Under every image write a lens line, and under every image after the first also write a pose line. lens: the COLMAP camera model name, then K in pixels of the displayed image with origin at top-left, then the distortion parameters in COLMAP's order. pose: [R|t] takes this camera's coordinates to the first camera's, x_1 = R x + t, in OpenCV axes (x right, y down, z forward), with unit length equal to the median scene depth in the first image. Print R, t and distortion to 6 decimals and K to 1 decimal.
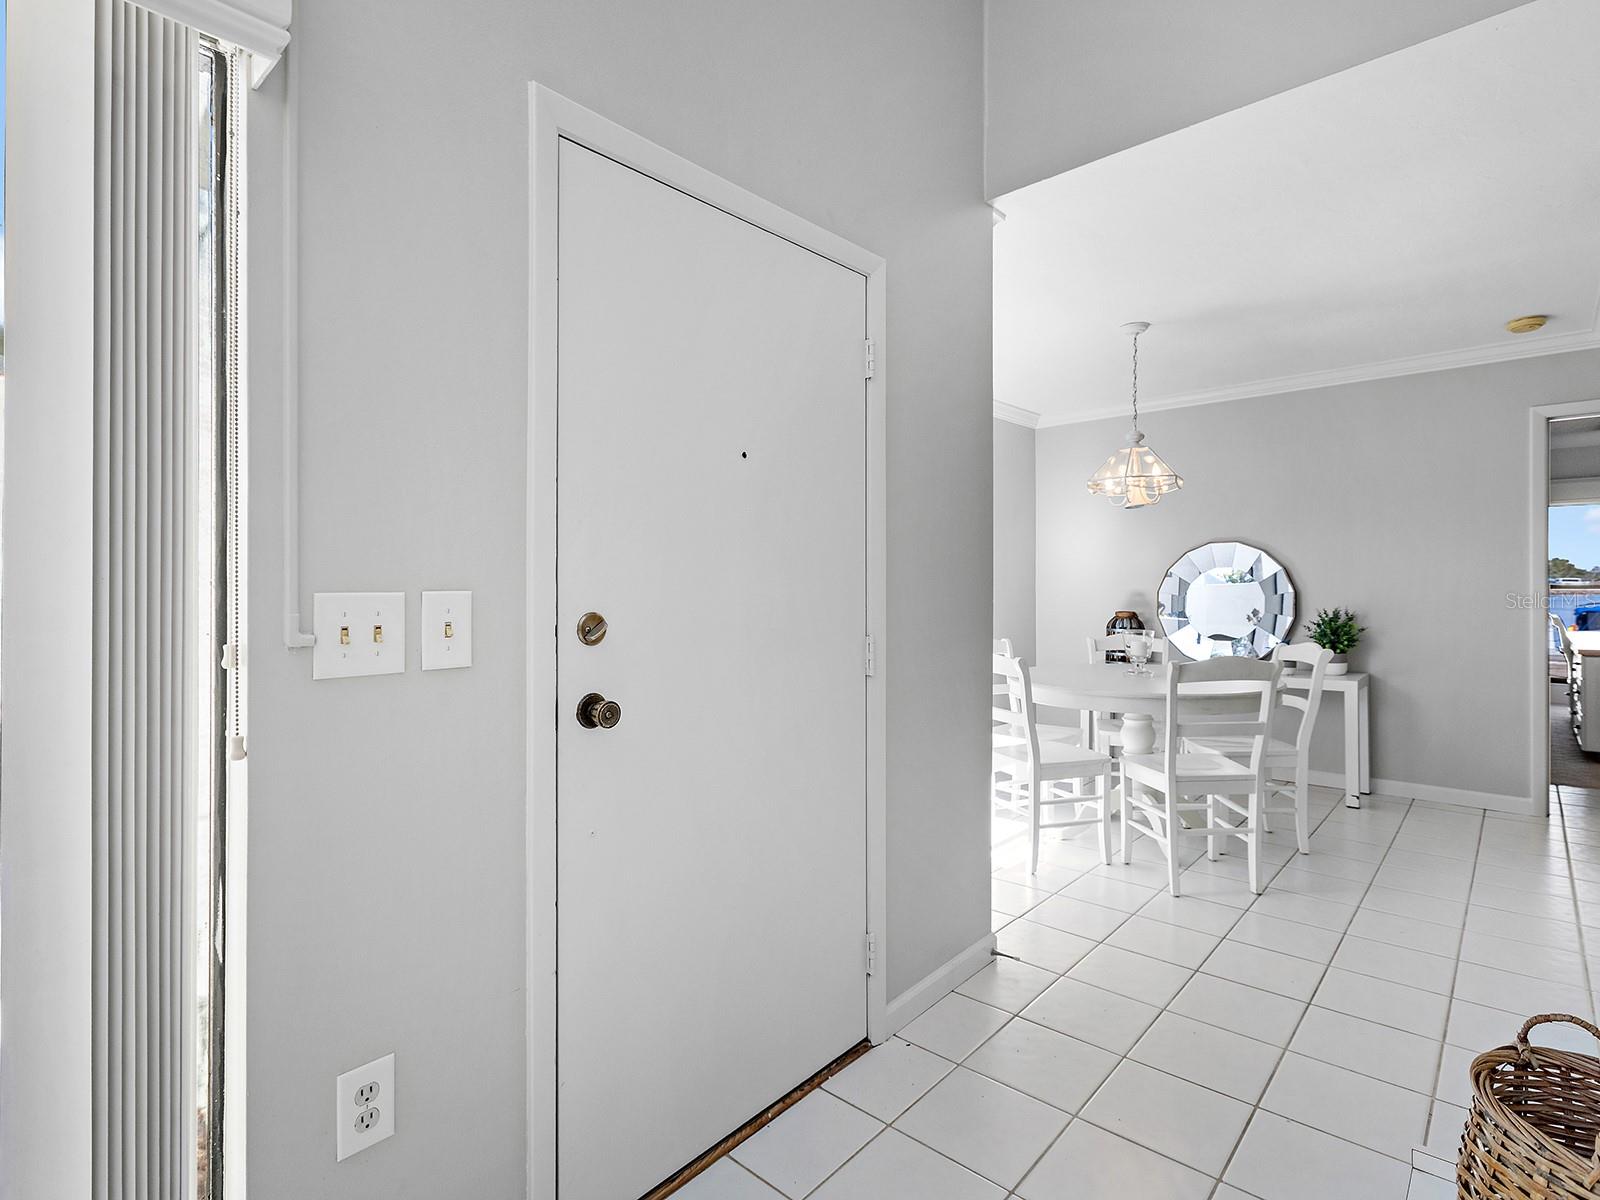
lens RADIAL K [[815.6, 0, 785.4], [0, 815.6, 595.7], [0, 0, 1]] dist [0.001479, -0.000863]
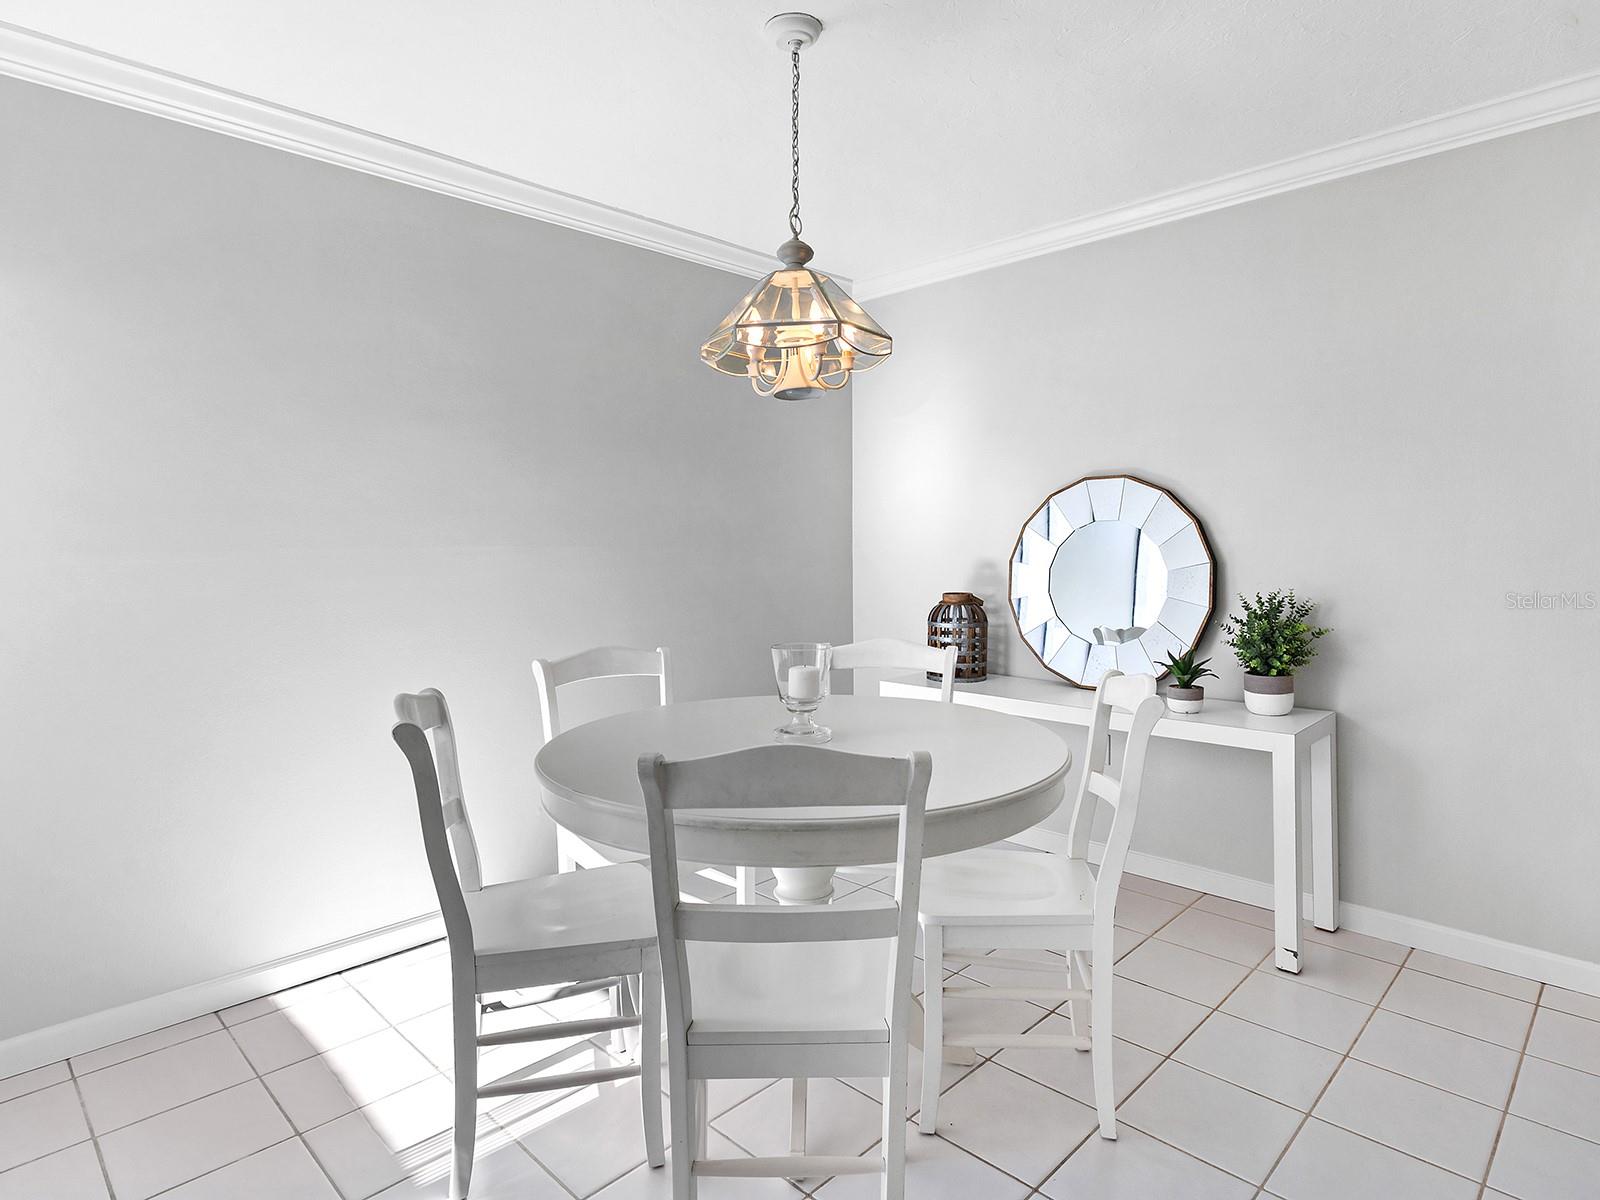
lens RADIAL K [[815.6, 0, 805.9], [0, 815.6, 598.2], [0, 0, 1]] dist [0.001479, -0.000863]
pose [[0.998089, -0.000664, -0.061793, 0.397443], [0.003883, 0.998640, 0.051996, -0.010665], [0.061675, -0.052136, 0.996734, 0.439071]]
